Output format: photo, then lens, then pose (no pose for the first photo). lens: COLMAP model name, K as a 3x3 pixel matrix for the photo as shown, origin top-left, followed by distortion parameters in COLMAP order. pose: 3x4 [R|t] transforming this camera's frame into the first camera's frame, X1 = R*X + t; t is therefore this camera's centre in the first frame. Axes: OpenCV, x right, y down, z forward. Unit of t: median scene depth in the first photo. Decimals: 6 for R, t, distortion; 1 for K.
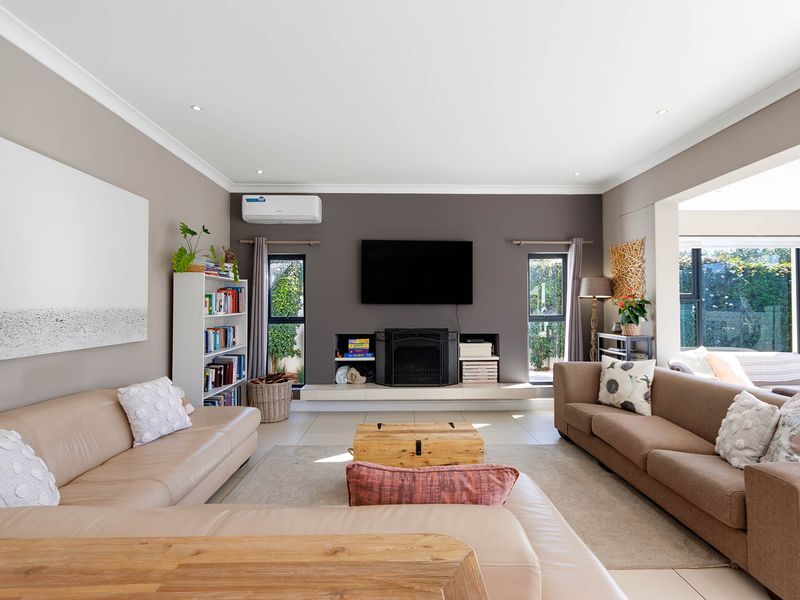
lens RADIAL K [[423.4, 0, 401.9], [0, 423.4, 298.9], [0, 0, 1]] dist [0.005130, 0.002212]
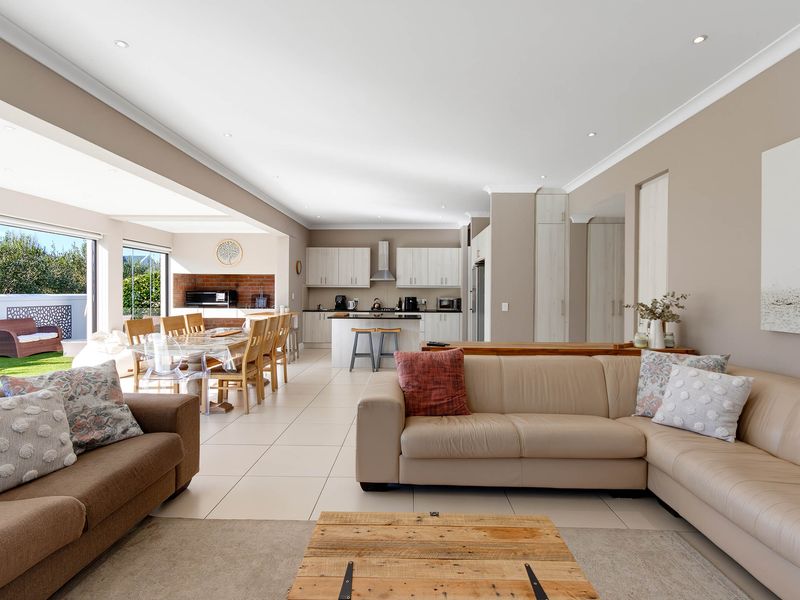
lens RADIAL K [[423.4, 0, 401.9], [0, 423.4, 298.9], [0, 0, 1]] dist [0.005130, 0.002212]
pose [[-0.999483, -0.002754, 0.032018, 0.063097], [-0.002941, 0.999979, -0.005780, 0.047562], [-0.032002, -0.005871, -0.999471, 1.515639]]
